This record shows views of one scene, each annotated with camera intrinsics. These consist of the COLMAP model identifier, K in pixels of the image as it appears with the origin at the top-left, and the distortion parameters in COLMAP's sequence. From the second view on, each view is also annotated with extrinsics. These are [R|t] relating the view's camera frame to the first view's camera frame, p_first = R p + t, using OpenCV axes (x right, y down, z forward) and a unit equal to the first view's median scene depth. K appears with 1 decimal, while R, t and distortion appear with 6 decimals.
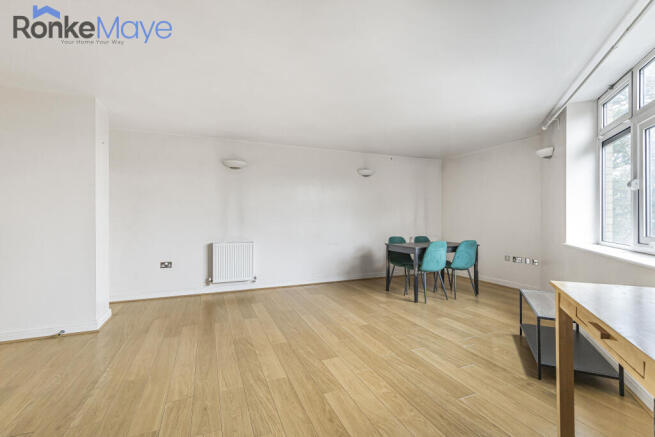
lens RADIAL K [[294.5, 0, 327.5], [0, 294.5, 218.5], [0, 0, 1]] dist [0.002561, 0.000201]
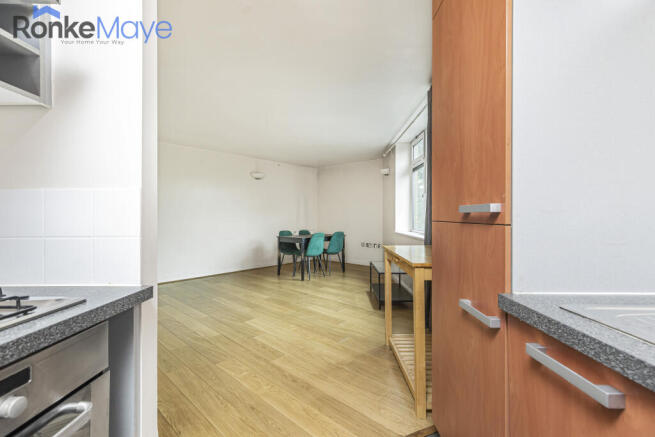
lens RADIAL K [[294.5, 0, 327.5], [0, 294.5, 218.5], [0, 0, 1]] dist [0.002561, 0.000201]
pose [[0.910833, -0.003816, 0.412756, -0.126611], [0.000714, 0.999970, 0.007670, 0.002293], [-0.412773, -0.006691, 0.910809, -0.210215]]
